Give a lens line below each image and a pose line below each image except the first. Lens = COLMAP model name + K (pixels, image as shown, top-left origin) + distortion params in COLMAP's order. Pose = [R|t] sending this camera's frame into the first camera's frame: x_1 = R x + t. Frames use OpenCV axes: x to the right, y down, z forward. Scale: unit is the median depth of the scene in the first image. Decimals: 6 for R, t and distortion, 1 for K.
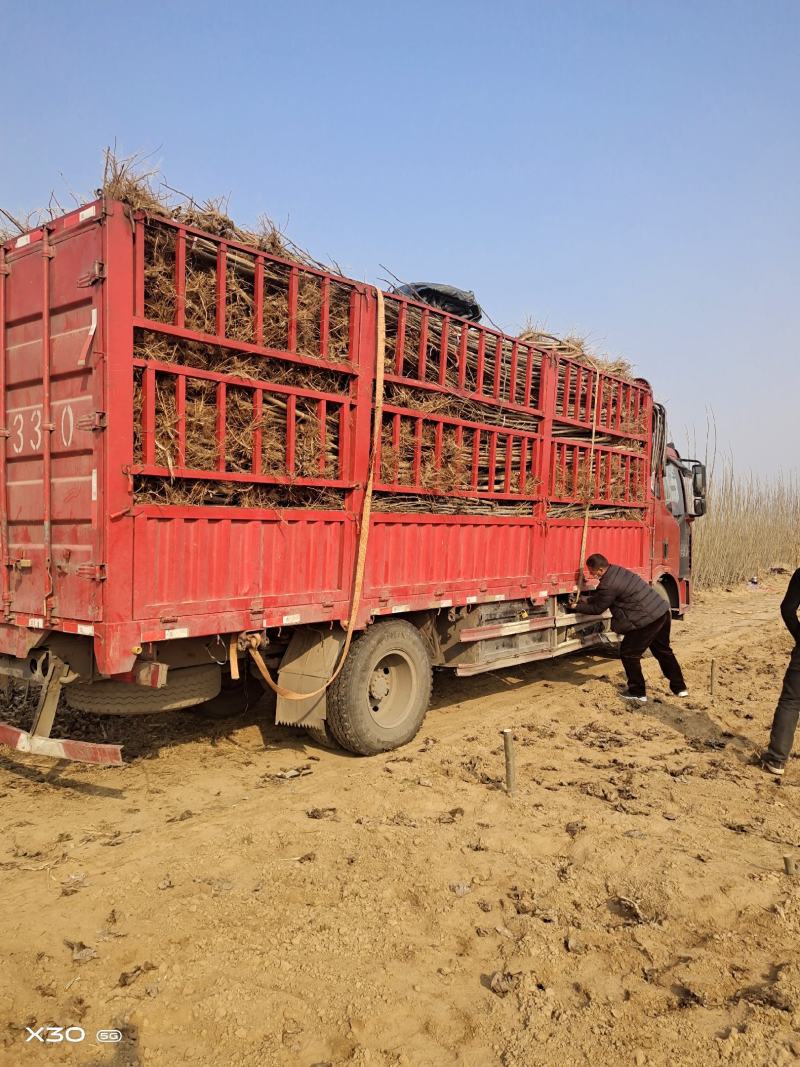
lens RADIAL K [[825.5, 0, 399.9], [0, 825.5, 555.4], [0, 0, 1]] dist [0.078918, -0.067542]
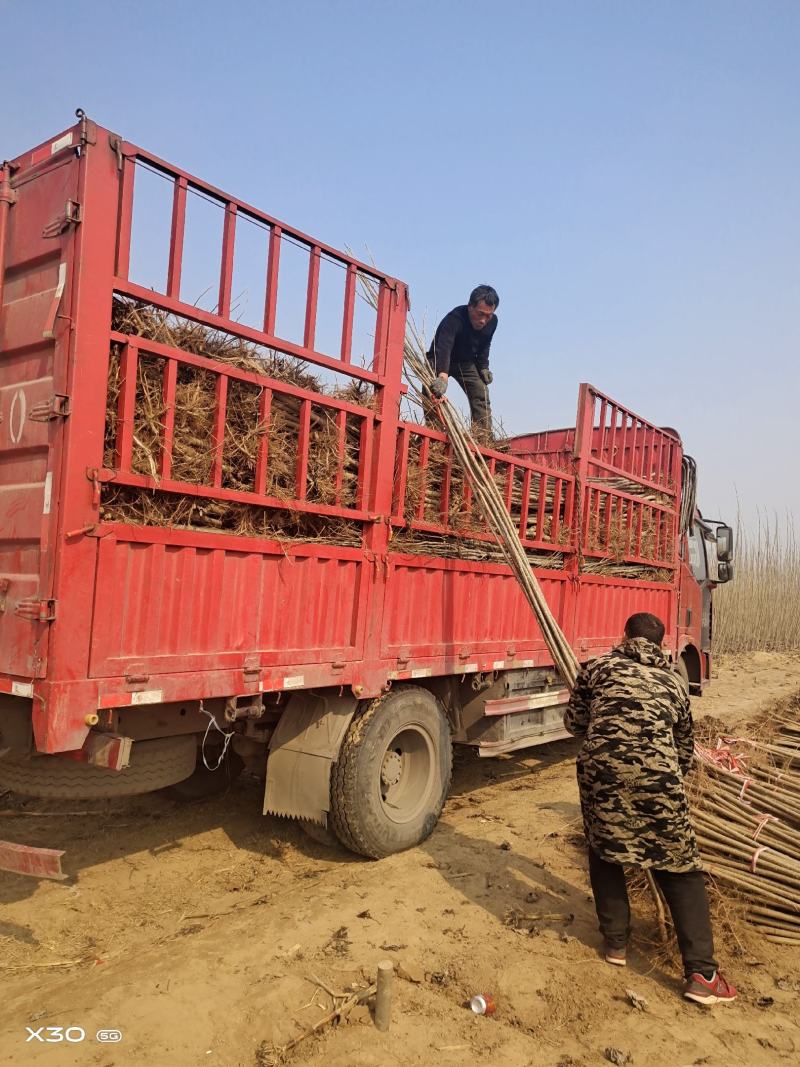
lens RADIAL K [[834.7, 0, 400.0], [0, 834.7, 533.5], [0, 0, 1]] dist [0.083357, -0.079437]
pose [[0.999367, 0.025651, 0.024658, -0.057915], [-0.022849, 0.993903, -0.107865, 0.022066], [-0.027275, 0.107234, 0.993860, 0.204374]]
